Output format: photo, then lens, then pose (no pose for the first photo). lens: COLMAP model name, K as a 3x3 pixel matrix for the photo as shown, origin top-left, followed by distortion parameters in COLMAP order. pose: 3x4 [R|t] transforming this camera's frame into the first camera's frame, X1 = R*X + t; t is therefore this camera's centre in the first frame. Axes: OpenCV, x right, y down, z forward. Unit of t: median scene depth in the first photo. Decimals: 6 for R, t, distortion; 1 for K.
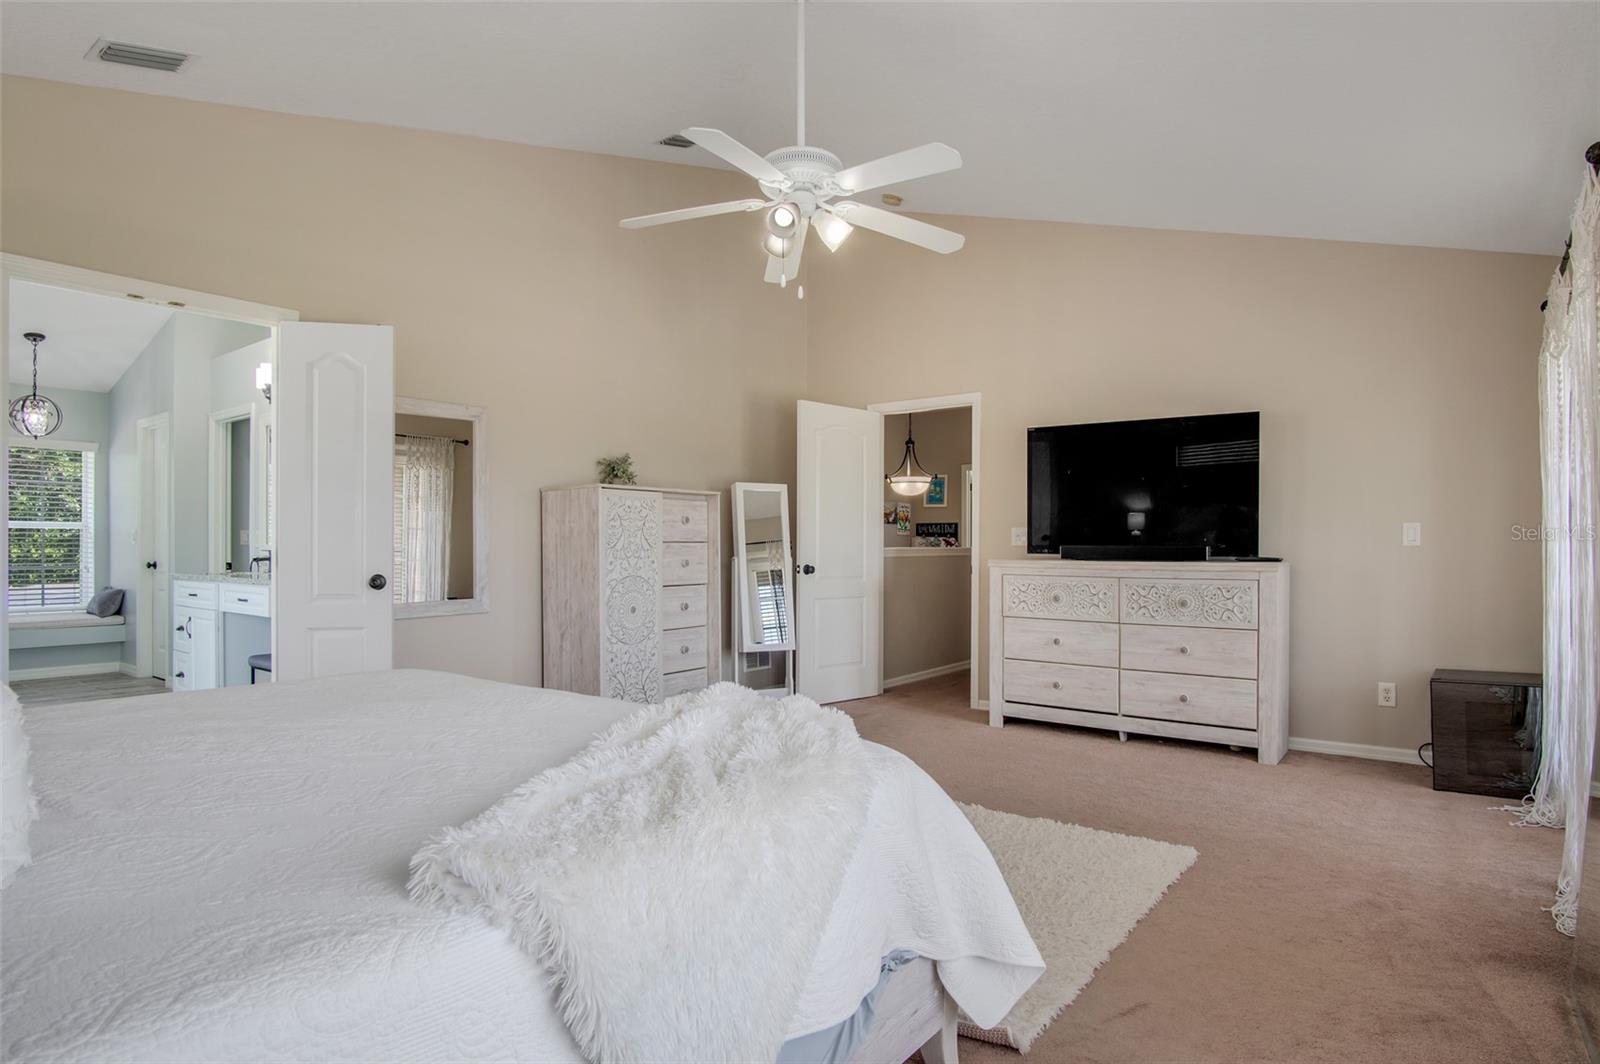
lens RADIAL K [[860.9, 0, 795.0], [0, 860.9, 546.1], [0, 0, 1]] dist [-0.024078, 0.006753]
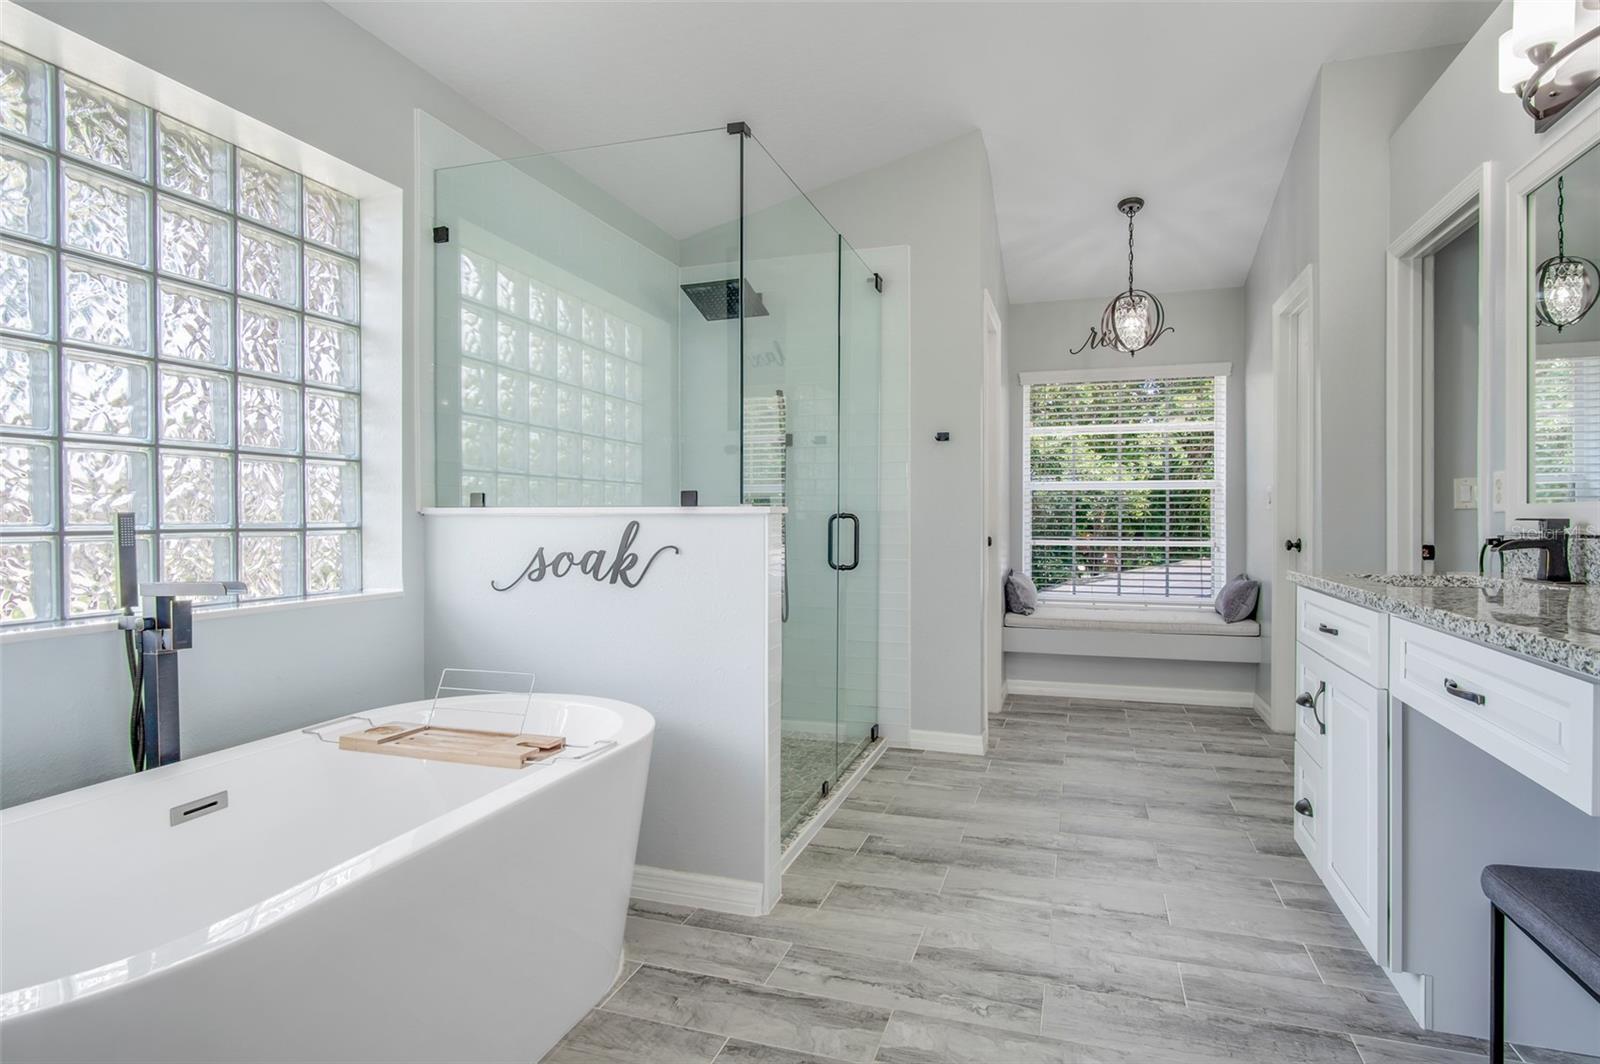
lens RADIAL K [[860.9, 0, 798.5], [0, 860.9, 532.1], [0, 0, 1]] dist [-0.024078, 0.006753]
pose [[0.334483, 0.010927, -0.942339, -0.314042], [0.005498, 0.999893, 0.013546, 0.003554], [0.942386, -0.009712, 0.334387, 0.480124]]
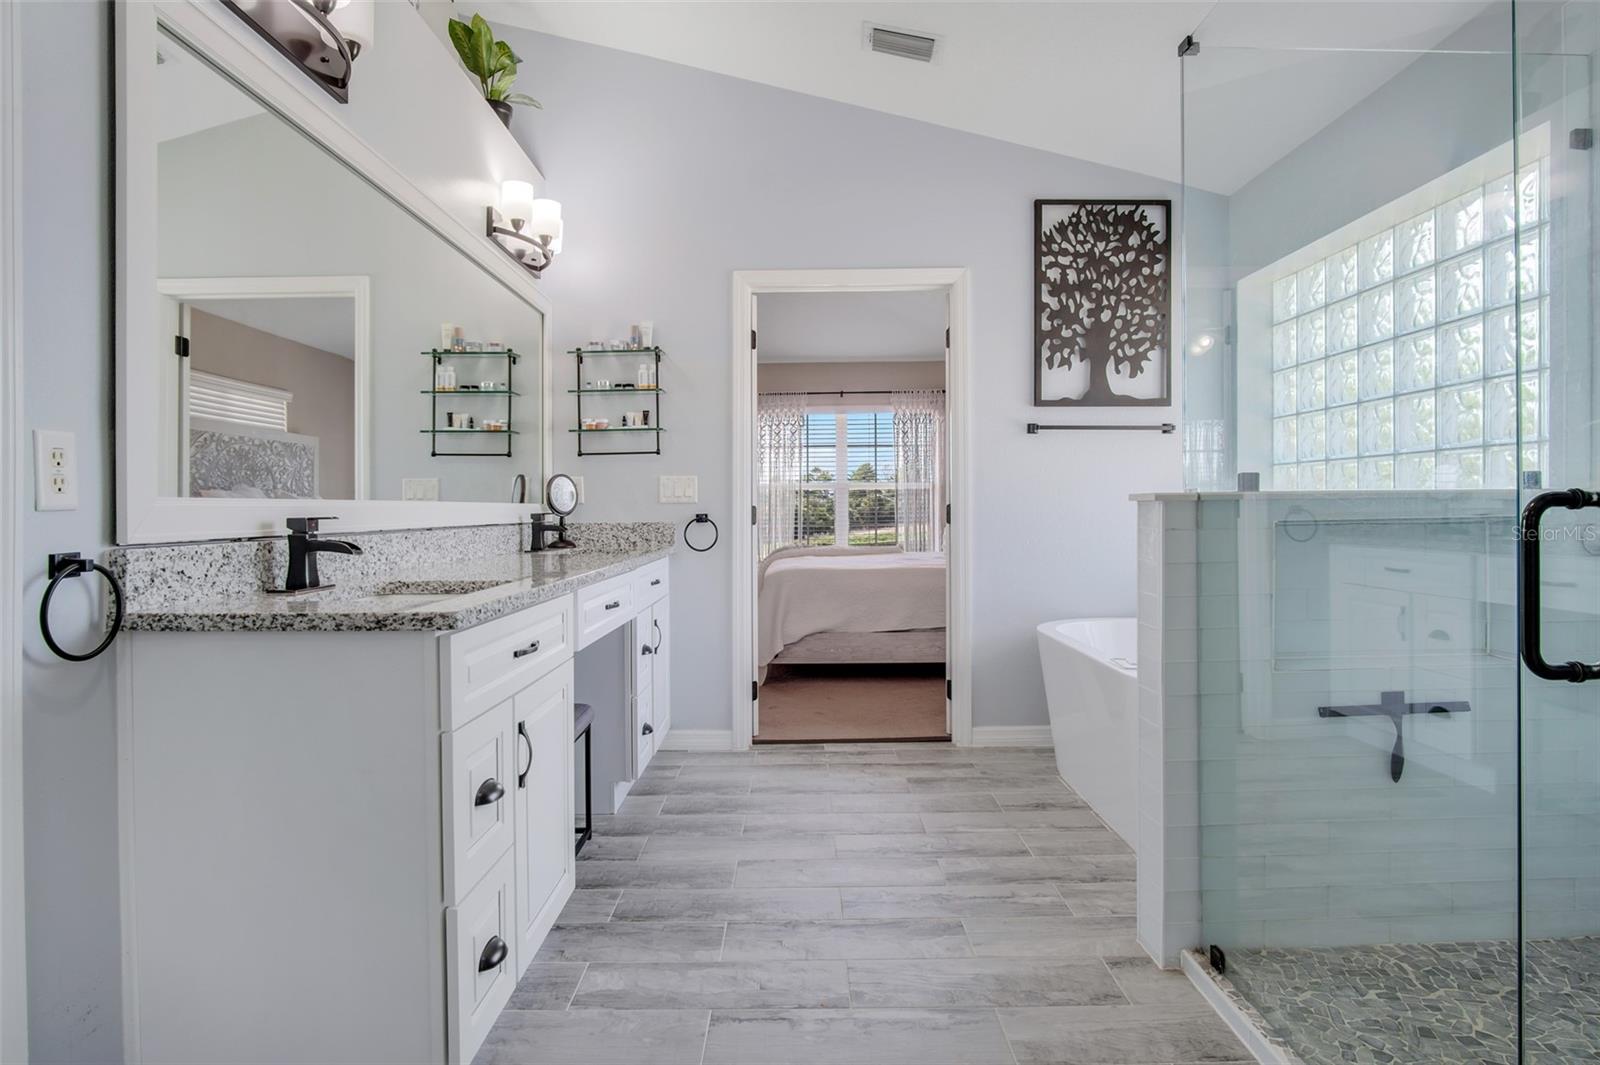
lens RADIAL K [[860.9, 0, 799.3], [0, 860.9, 522.0], [0, 0, 1]] dist [-0.024078, 0.006753]
pose [[-0.612690, -0.010079, 0.790259, -0.341614], [0.003383, 0.999876, 0.015376, 0.003485], [-0.790316, 0.012094, -0.612580, 0.501822]]
